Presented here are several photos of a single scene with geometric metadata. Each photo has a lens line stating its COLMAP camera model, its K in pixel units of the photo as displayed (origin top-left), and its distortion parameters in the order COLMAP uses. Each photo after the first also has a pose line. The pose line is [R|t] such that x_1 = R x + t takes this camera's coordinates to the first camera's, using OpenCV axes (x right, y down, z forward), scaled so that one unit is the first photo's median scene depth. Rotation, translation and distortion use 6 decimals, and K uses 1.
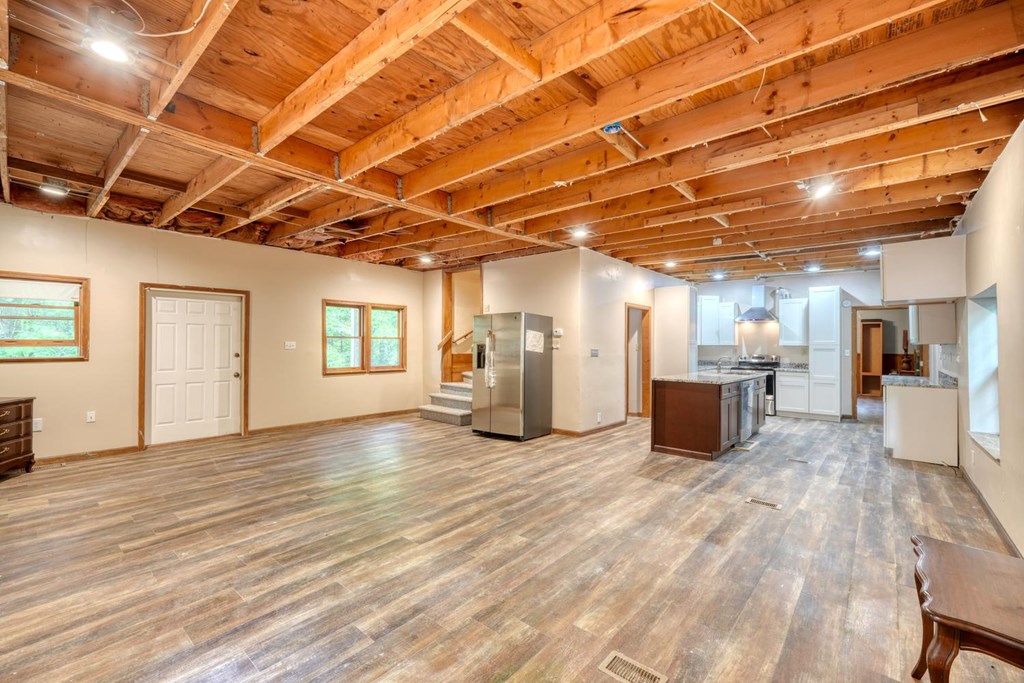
lens RADIAL K [[436.4, 0, 510.4], [0, 436.4, 339.6], [0, 0, 1]] dist [-0.000016, 0.000204]
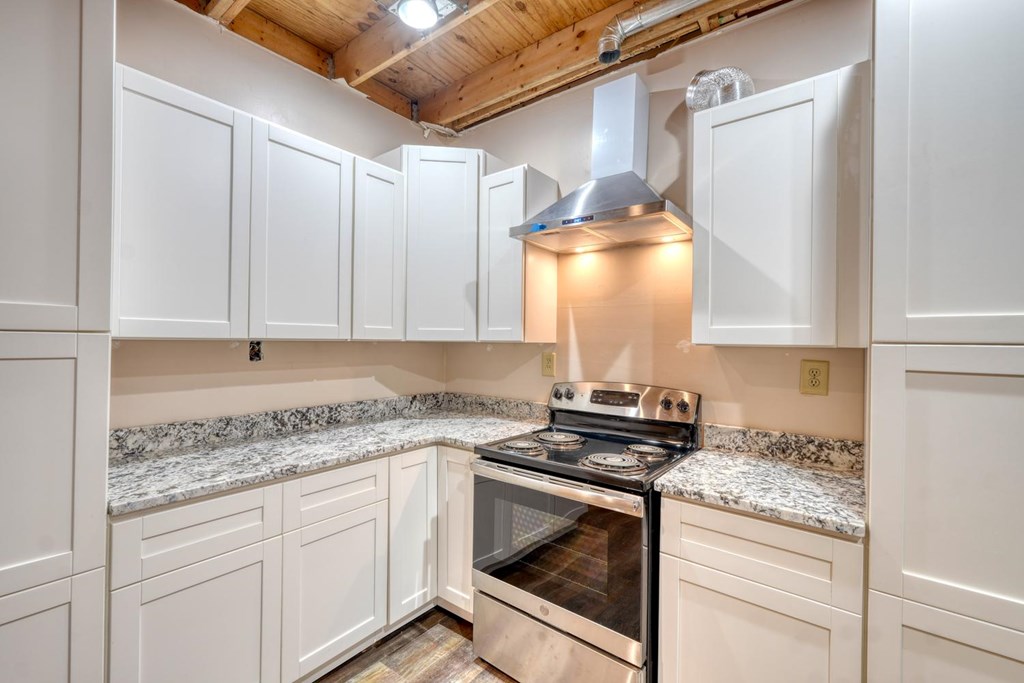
lens RADIAL K [[436.4, 0, 510.4], [0, 436.4, 339.6], [0, 0, 1]] dist [-0.000016, 0.000204]
pose [[0.998985, 0.005966, 0.044653, 0.512910], [-0.006097, 0.999978, 0.002792, 0.010982], [-0.044635, -0.003061, 0.998999, 0.788376]]
